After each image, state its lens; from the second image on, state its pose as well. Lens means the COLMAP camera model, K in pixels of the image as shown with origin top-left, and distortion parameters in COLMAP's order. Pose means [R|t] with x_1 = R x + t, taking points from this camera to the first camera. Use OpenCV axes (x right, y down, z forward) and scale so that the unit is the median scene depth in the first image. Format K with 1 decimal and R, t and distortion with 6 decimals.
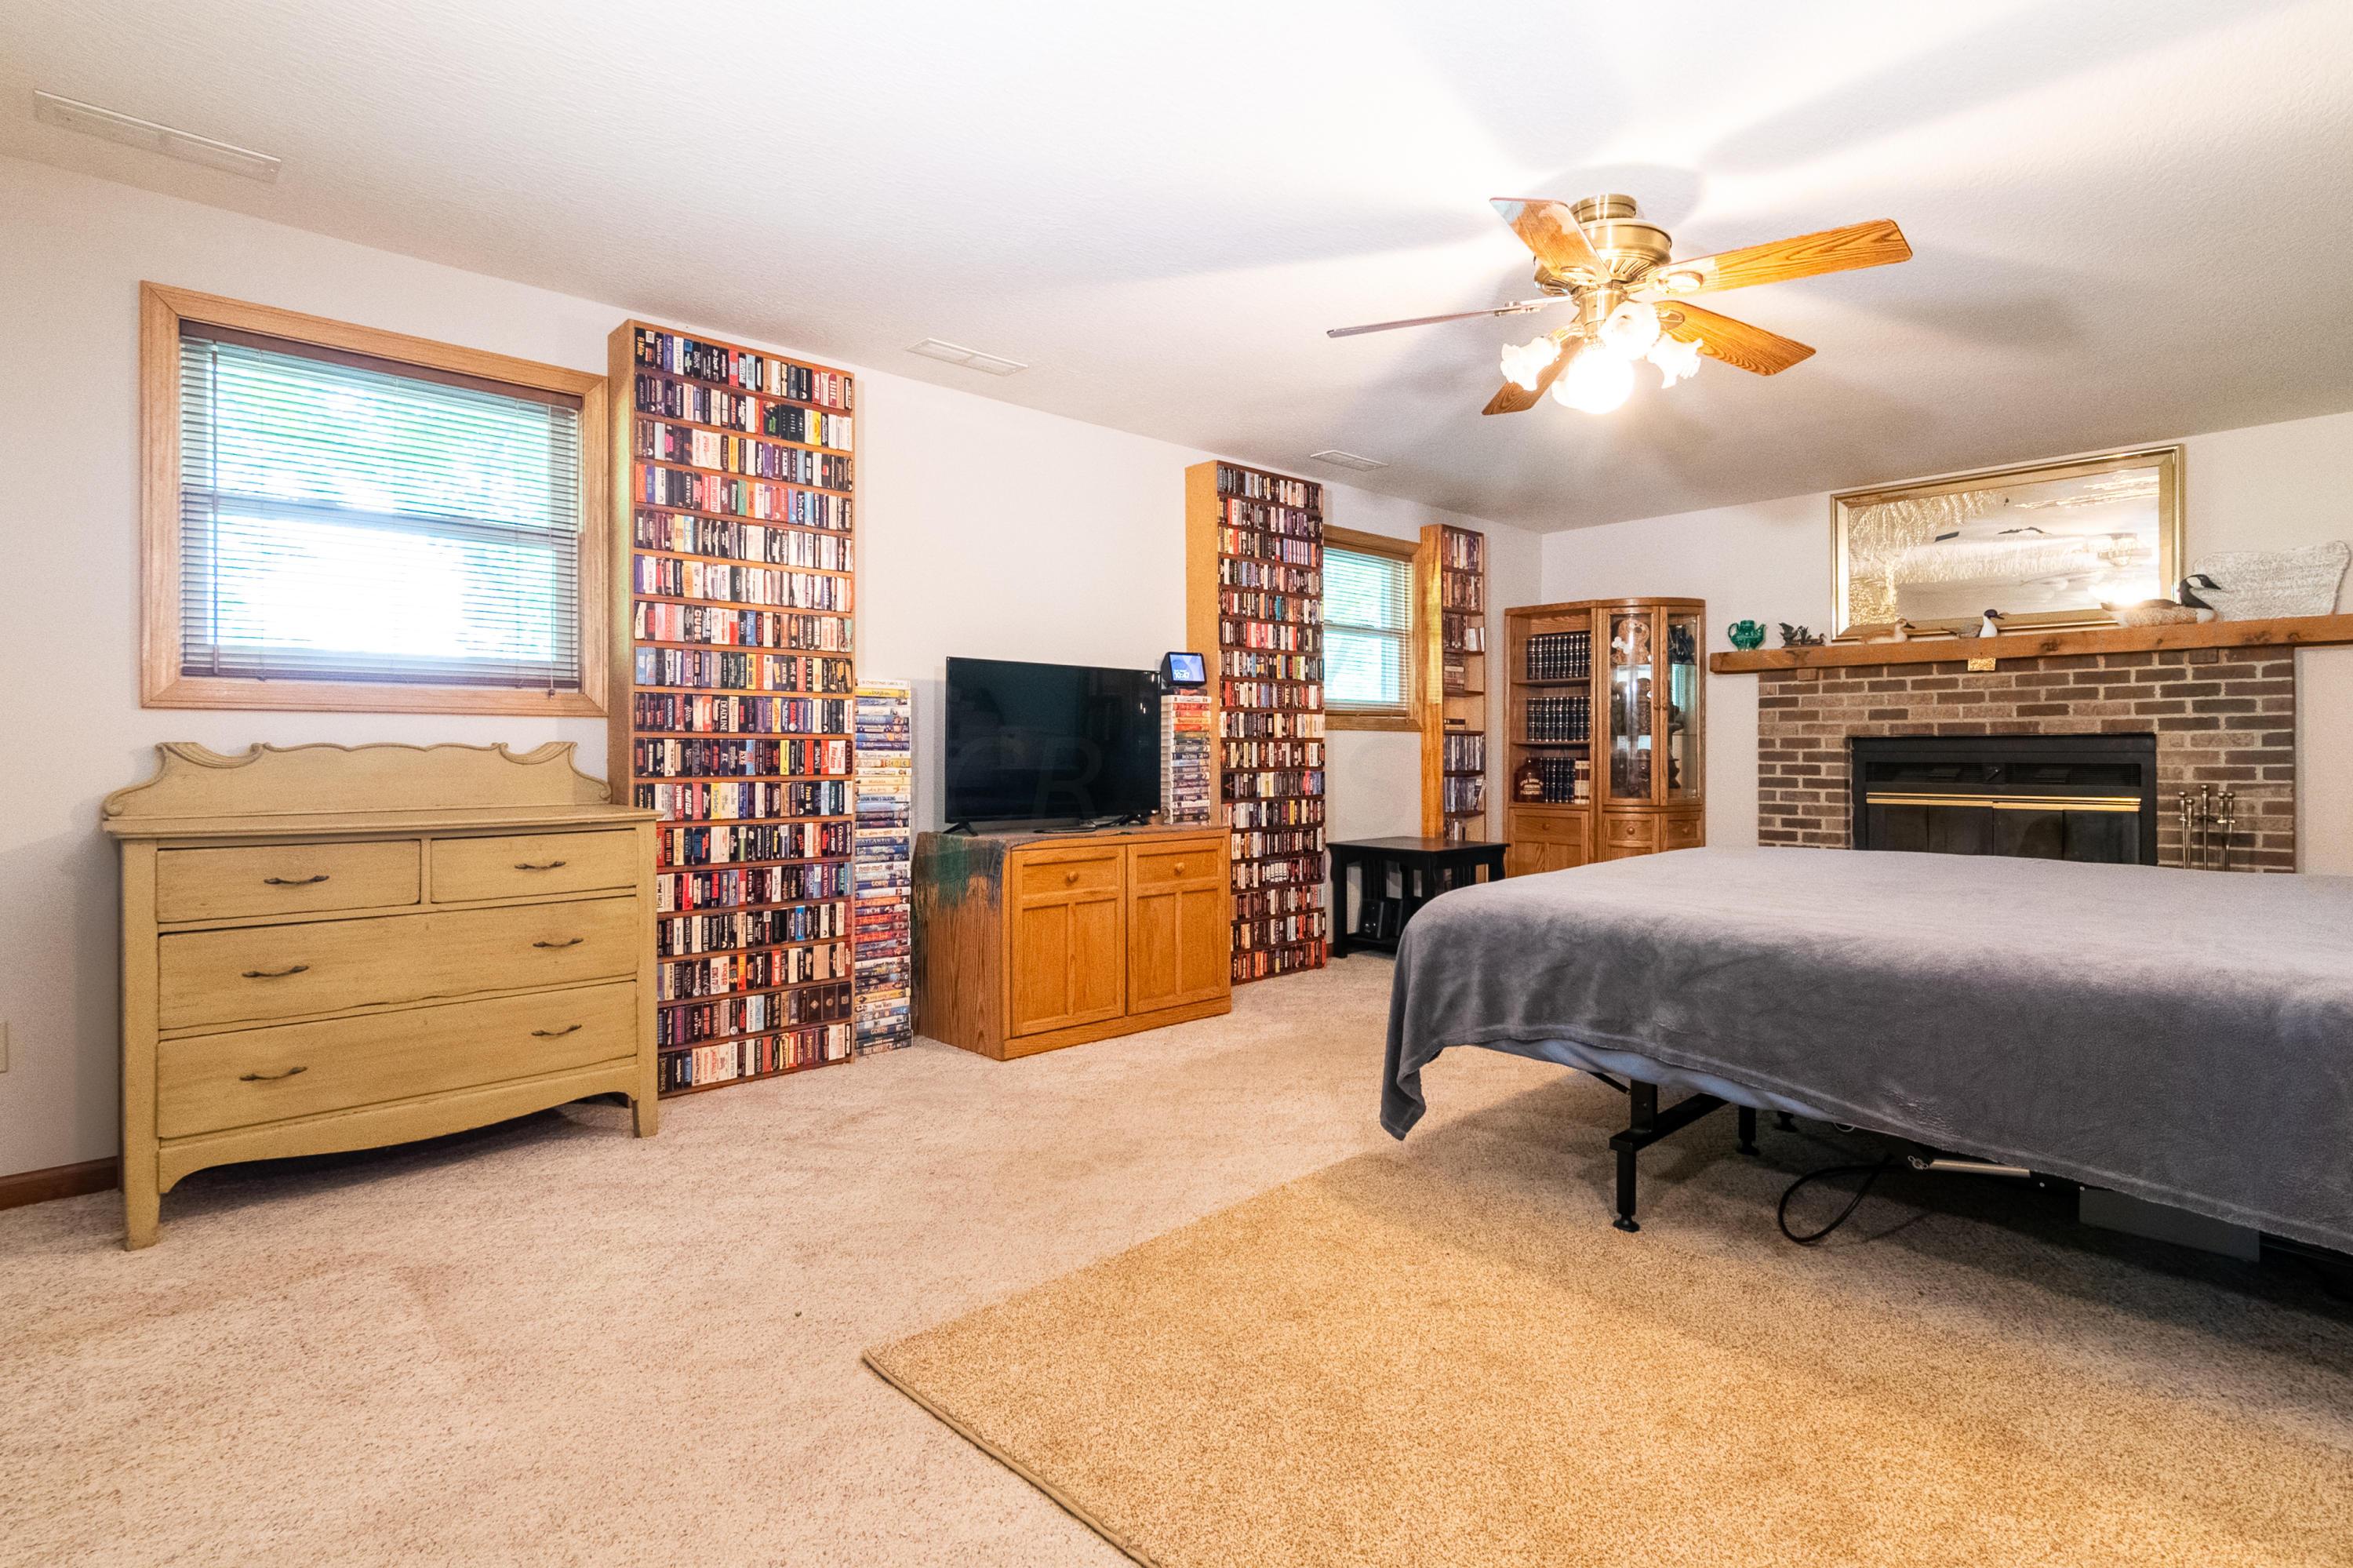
lens RADIAL K [[1168.8, 0, 1175.4], [0, 1168.8, 755.8], [0, 0, 1]] dist [0.000768, 0.000362]
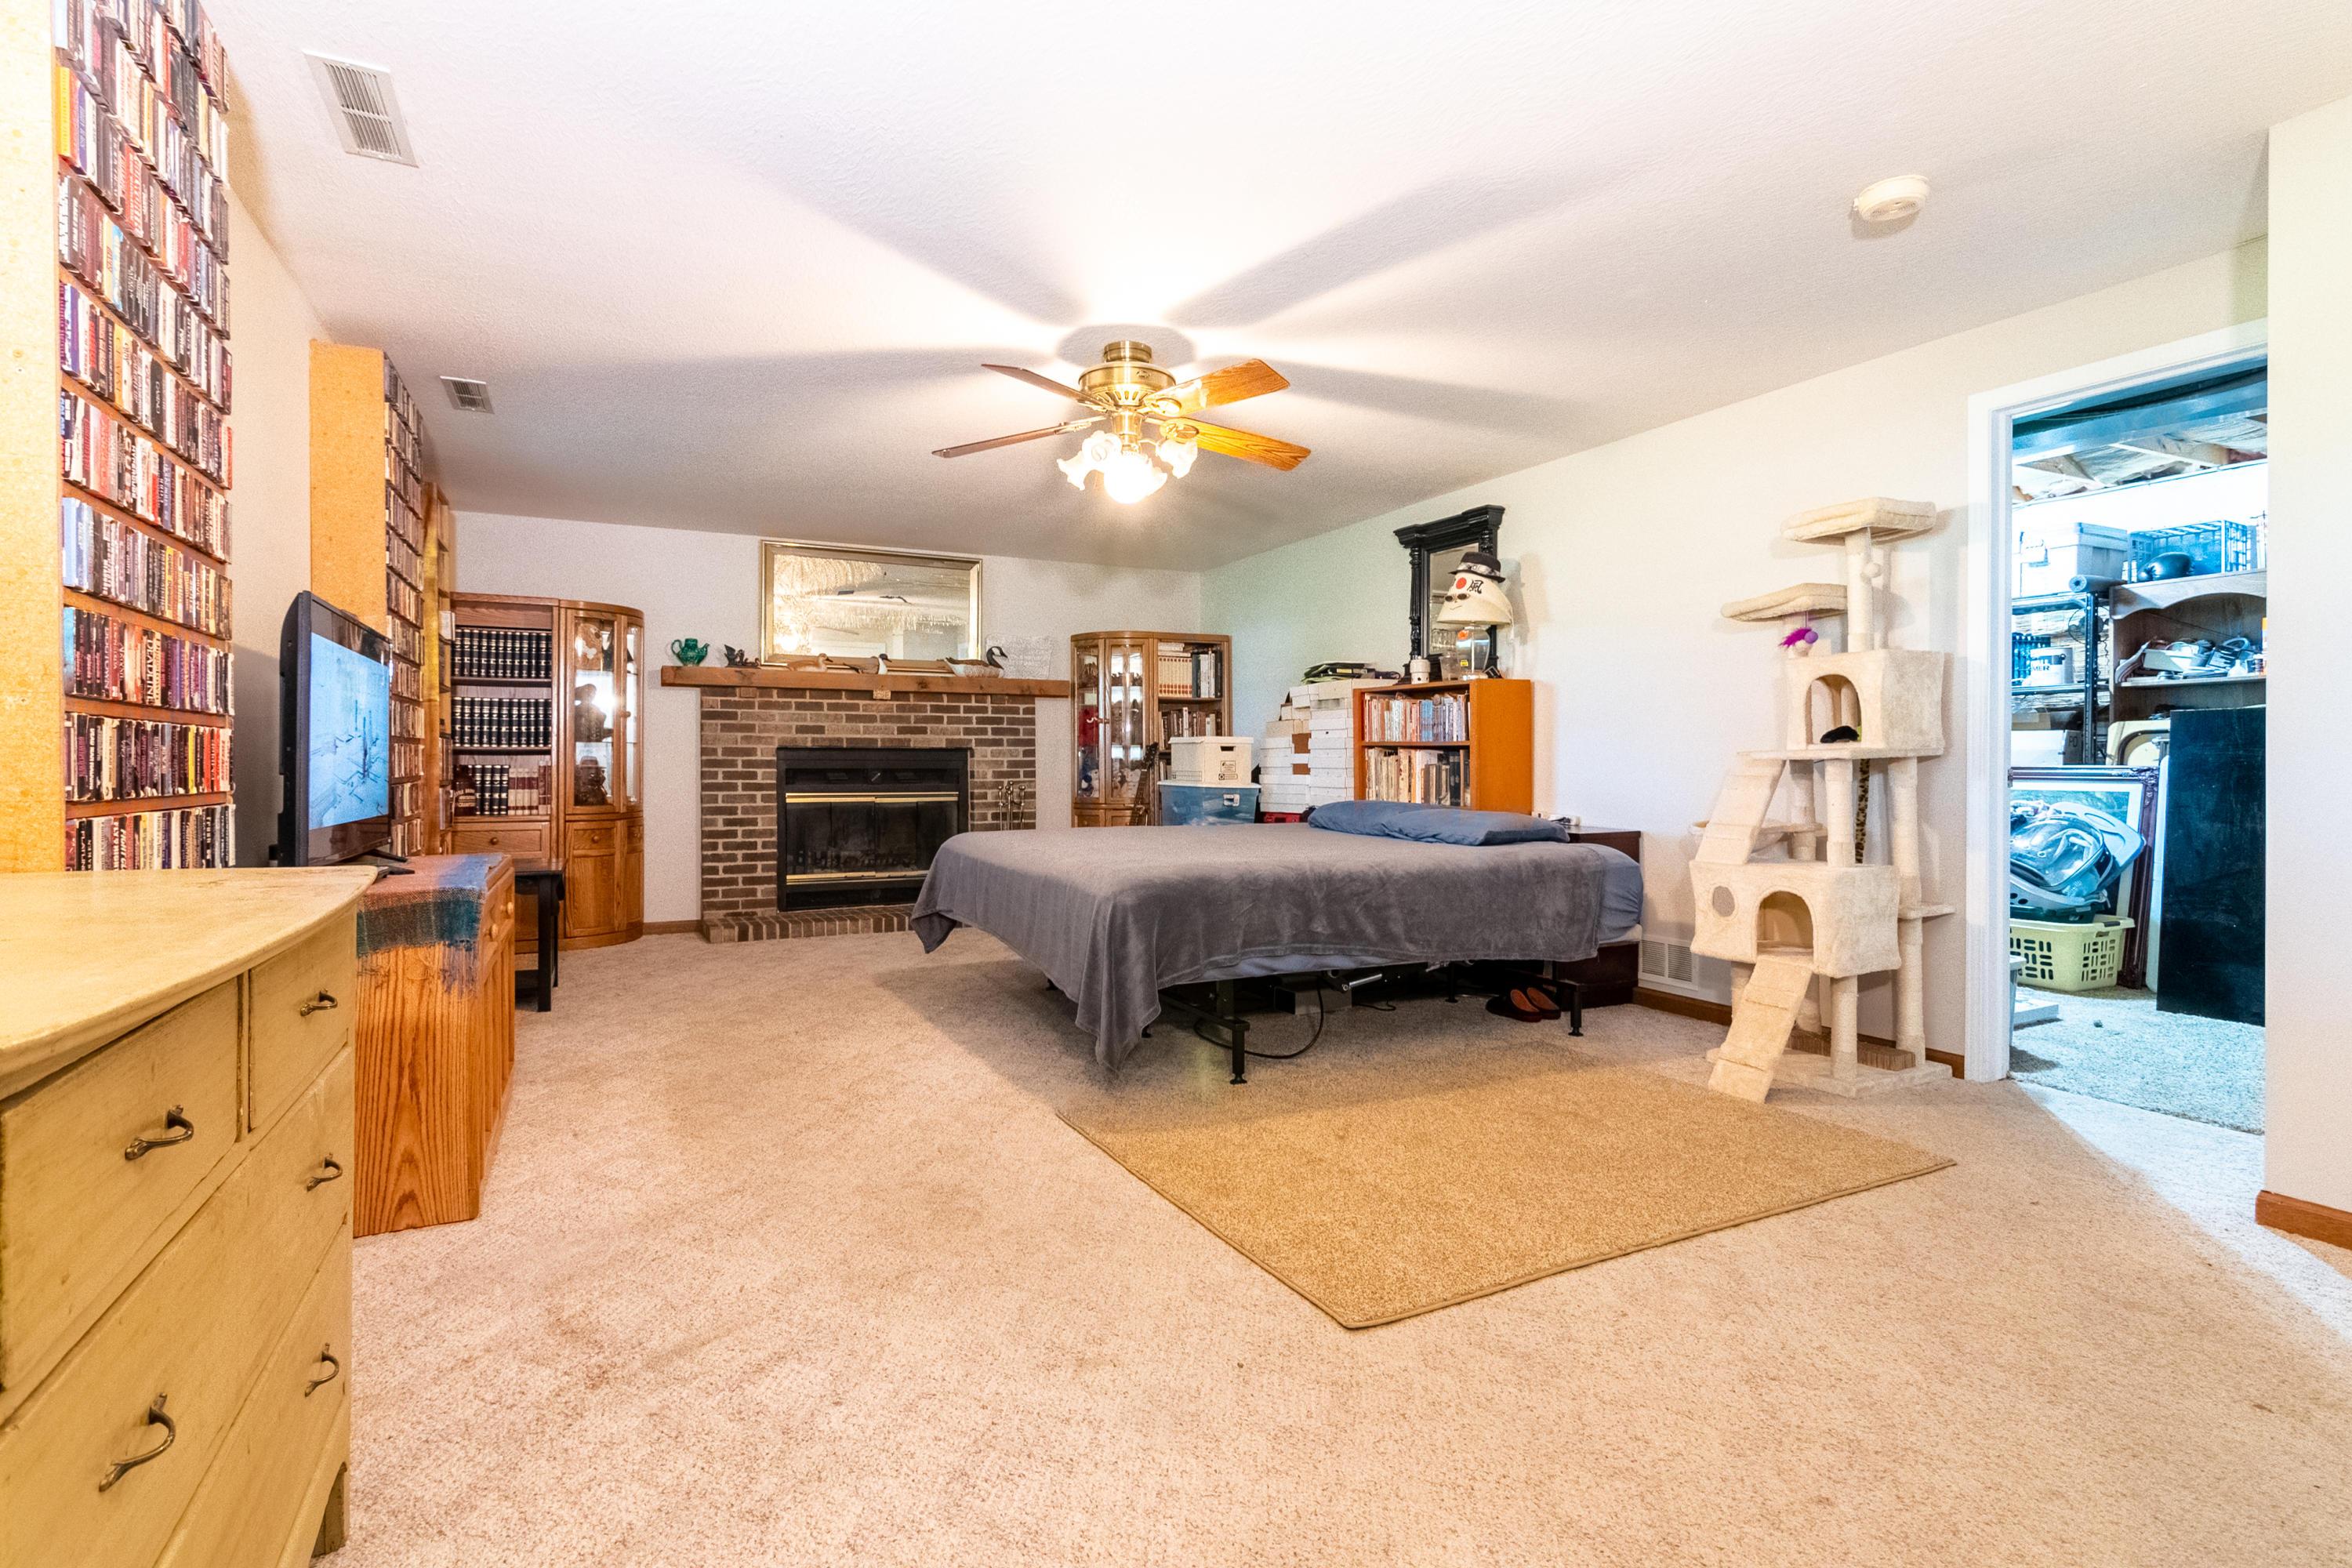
lens RADIAL K [[1139.4, 0, 1176.9], [0, 1139.4, 770.4], [0, 0, 1]] dist [-0.001081, 0.000024]
pose [[0.289575, -0.004227, 0.957146, -0.451808], [0.000315, 0.999991, 0.004320, 0.002739], [-0.957155, -0.000950, 0.289573, 0.299832]]
